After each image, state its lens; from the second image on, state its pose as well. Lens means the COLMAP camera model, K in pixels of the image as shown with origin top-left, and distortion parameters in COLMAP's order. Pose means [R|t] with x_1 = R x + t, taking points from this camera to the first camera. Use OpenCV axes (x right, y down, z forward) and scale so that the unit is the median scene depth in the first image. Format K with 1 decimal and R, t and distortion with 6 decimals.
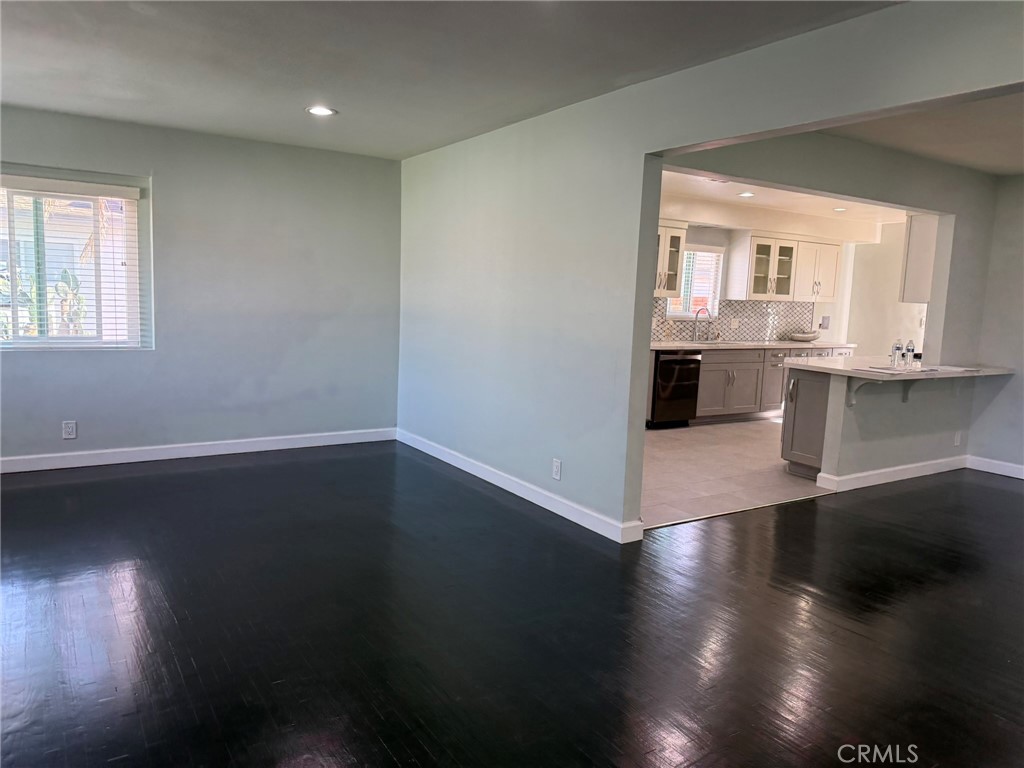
lens RADIAL K [[729.8, 0, 507.8], [0, 729.8, 384.3], [0, 0, 1]] dist [0.050741, 0.003458]
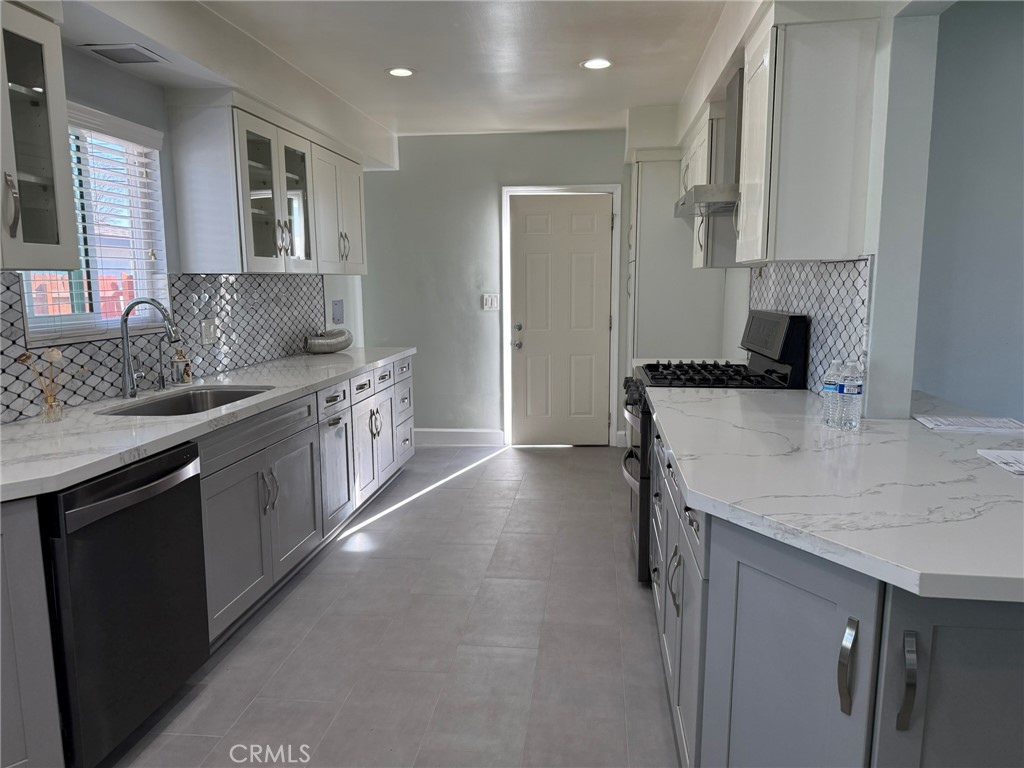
lens RADIAL K [[729.8, 0, 507.6], [0, 729.8, 392.5], [0, 0, 1]] dist [0.050741, 0.003458]
pose [[0.638863, -0.153299, 0.753892, 0.104669], [0.114372, 0.987981, 0.103979, -0.075522], [-0.760771, 0.019795, 0.648718, 0.628536]]
